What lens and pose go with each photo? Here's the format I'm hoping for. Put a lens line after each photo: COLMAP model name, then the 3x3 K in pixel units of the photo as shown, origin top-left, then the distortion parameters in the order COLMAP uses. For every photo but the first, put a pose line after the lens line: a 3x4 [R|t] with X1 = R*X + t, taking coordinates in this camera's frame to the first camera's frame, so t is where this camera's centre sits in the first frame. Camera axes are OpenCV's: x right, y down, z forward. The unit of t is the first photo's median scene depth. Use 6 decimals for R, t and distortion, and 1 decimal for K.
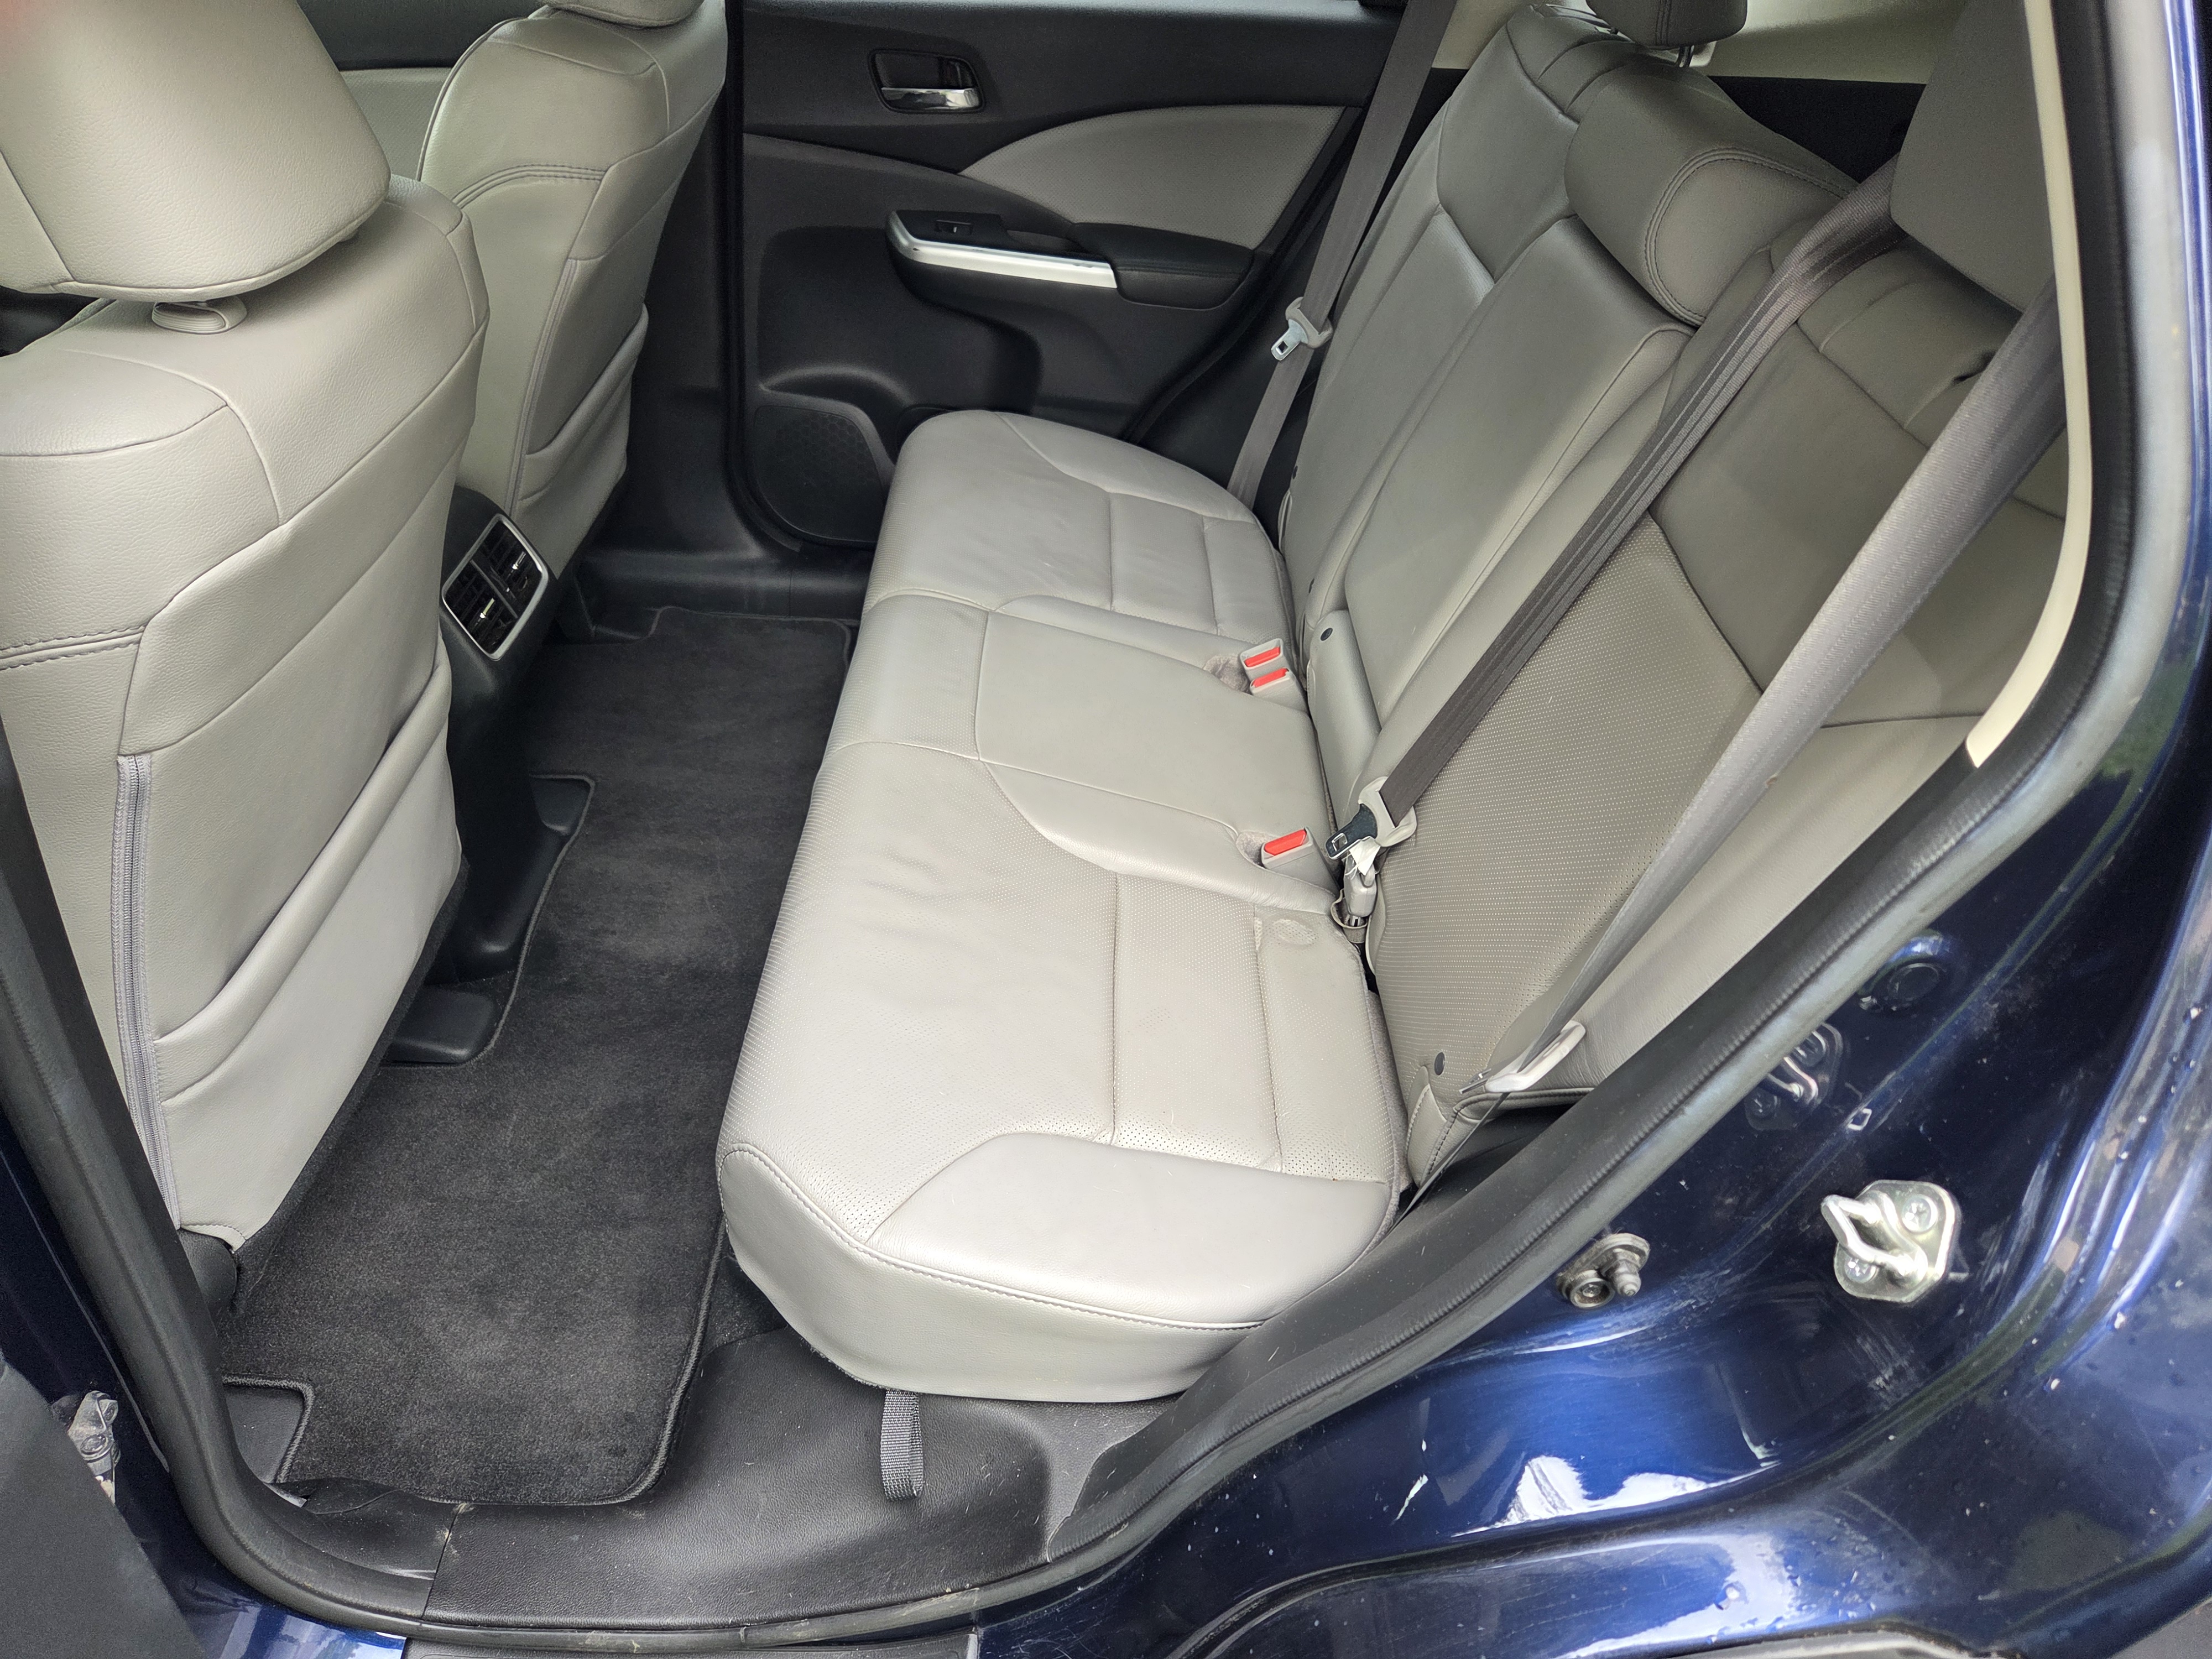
lens RADIAL K [[1501.3, 0, 1104.0], [0, 1501.3, 833.2], [0, 0, 1]] dist [0.040209, -0.004962]
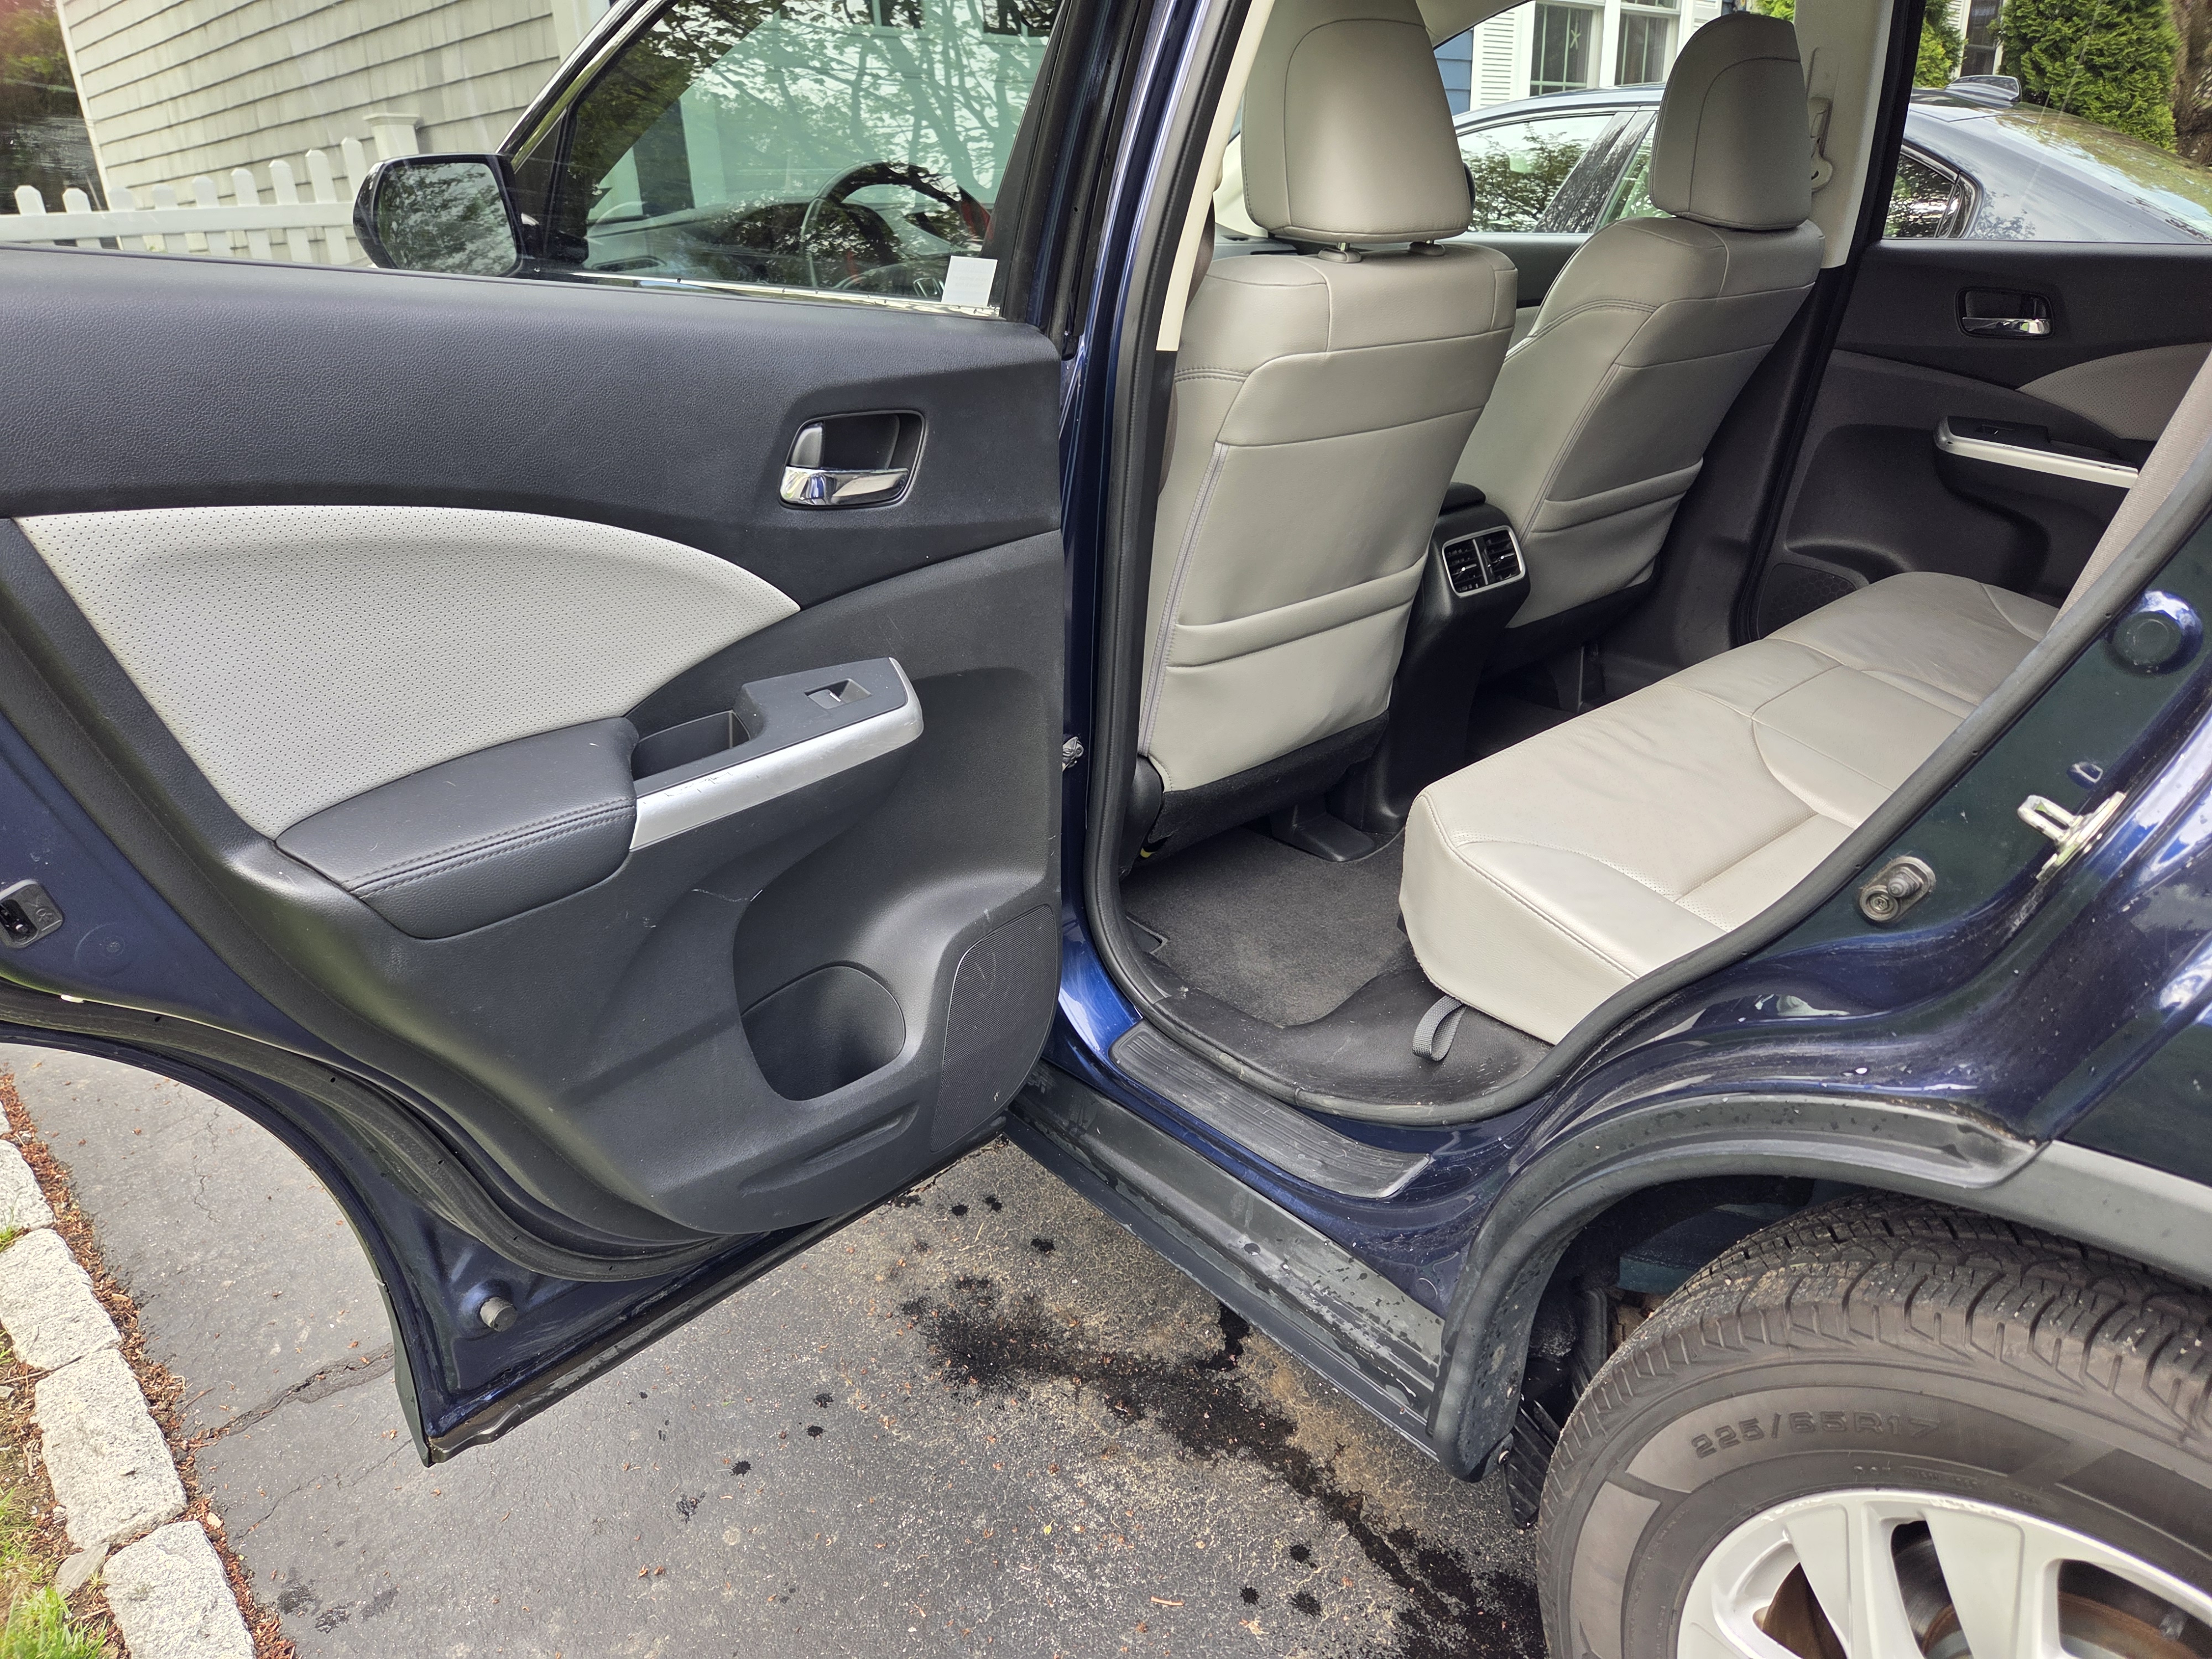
lens RADIAL K [[1501.3, 0, 1104.7], [0, 1501.3, 827.2], [0, 0, 1]] dist [0.040209, -0.004962]
pose [[0.683277, 0.252971, -0.684937, 0.326568], [-0.424383, 0.900938, -0.090606, 0.282601], [0.594165, 0.352584, 0.722947, -0.155746]]
